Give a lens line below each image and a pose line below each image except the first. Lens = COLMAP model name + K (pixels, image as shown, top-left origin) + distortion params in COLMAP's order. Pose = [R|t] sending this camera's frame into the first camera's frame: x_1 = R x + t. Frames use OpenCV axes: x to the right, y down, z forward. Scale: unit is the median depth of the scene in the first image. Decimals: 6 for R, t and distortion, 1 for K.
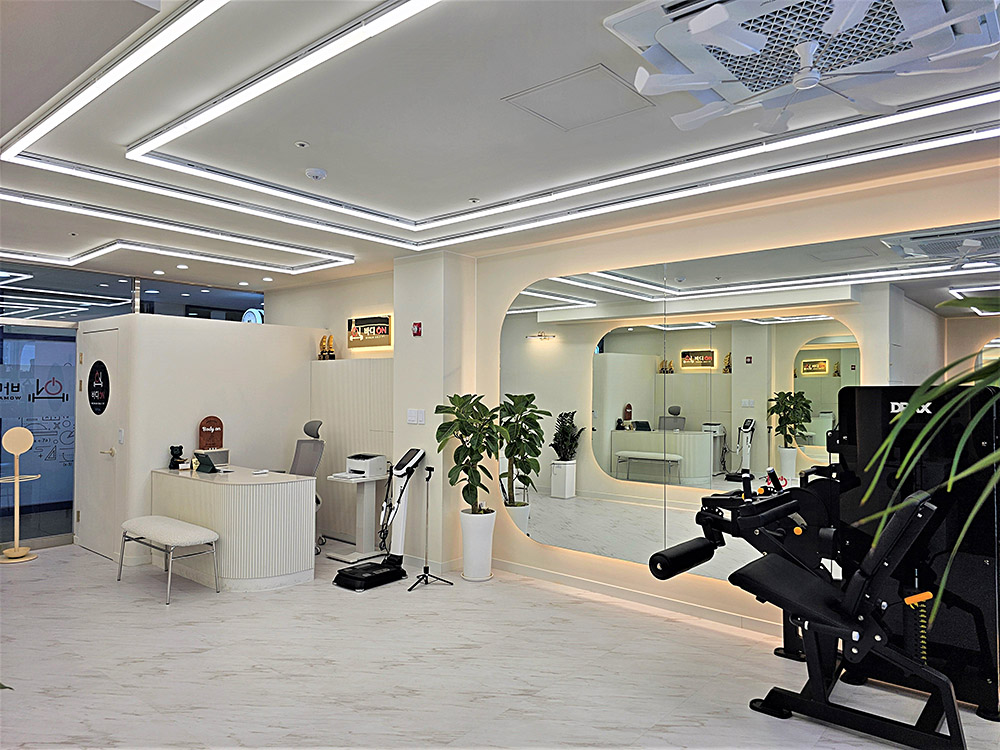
lens RADIAL K [[668.5, 0, 506.1], [0, 668.5, 375.9], [0, 0, 1]] dist [0.067089, -0.060315]
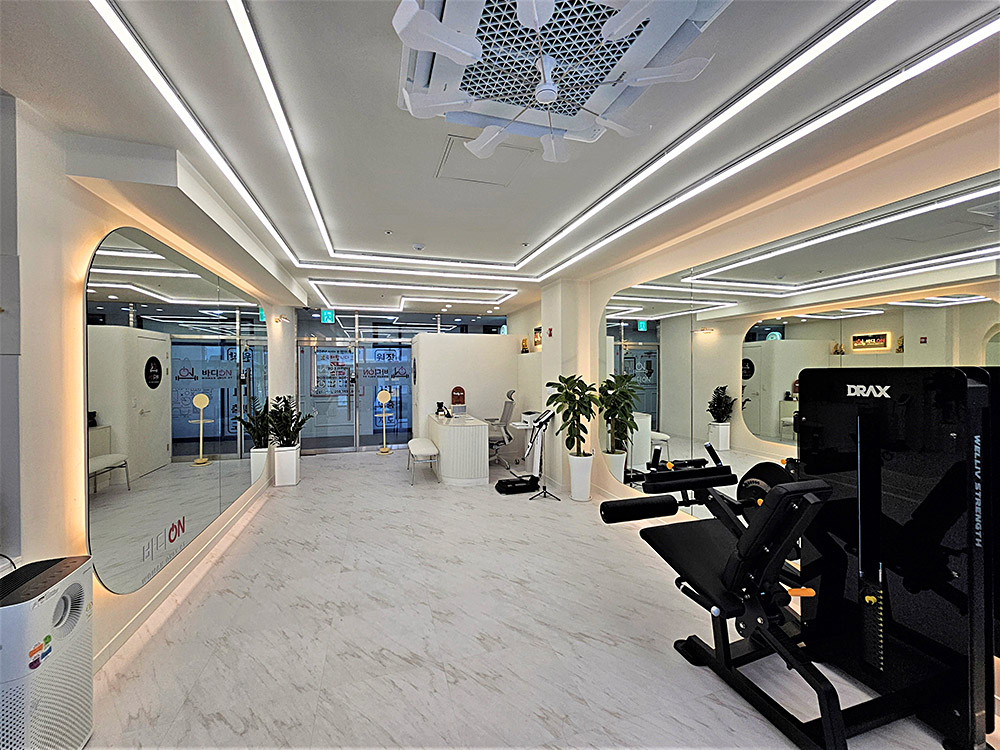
lens RADIAL K [[406.8, 0, 502.4], [0, 406.8, 370.4], [0, 0, 1]] dist [0.001247, 0.000134]
pose [[0.842429, -0.007836, -0.538750, 0.266735], [0.020502, 0.999636, 0.017518, -0.001007], [0.538417, -0.025803, 0.842283, 0.143660]]
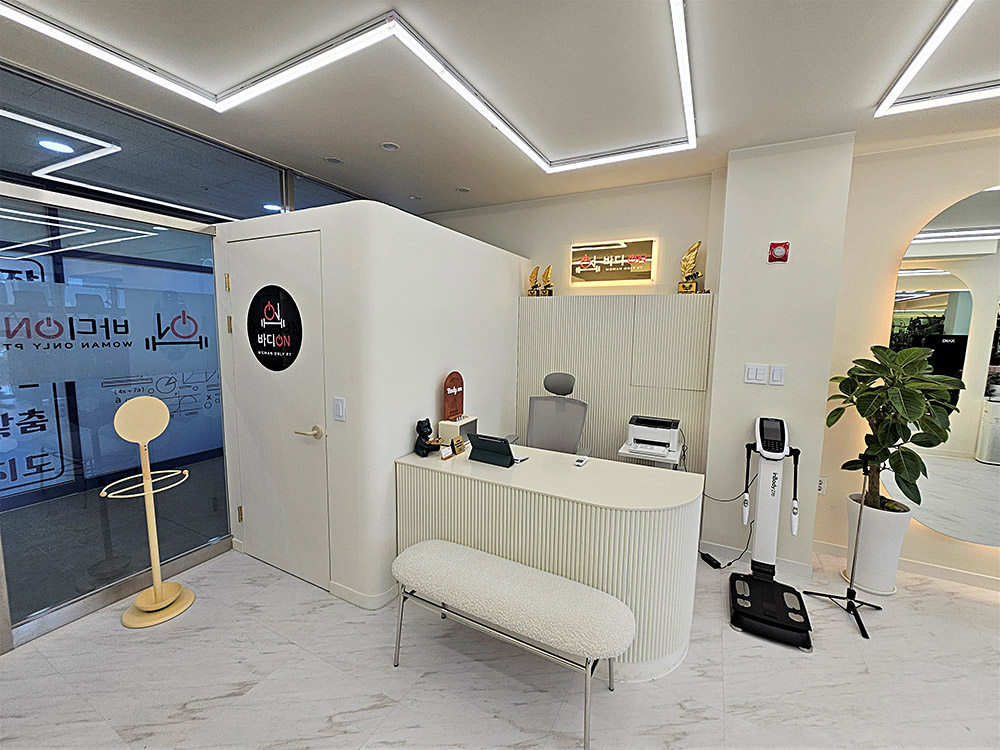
lens RADIAL K [[406.8, 0, 502.4], [0, 406.8, 370.4], [0, 0, 1]] dist [0.001247, 0.000134]
pose [[0.975252, -0.012486, 0.220743, -0.496874], [-0.015894, 0.991862, 0.126323, 0.004938], [-0.220524, -0.126706, 0.967117, 0.605702]]
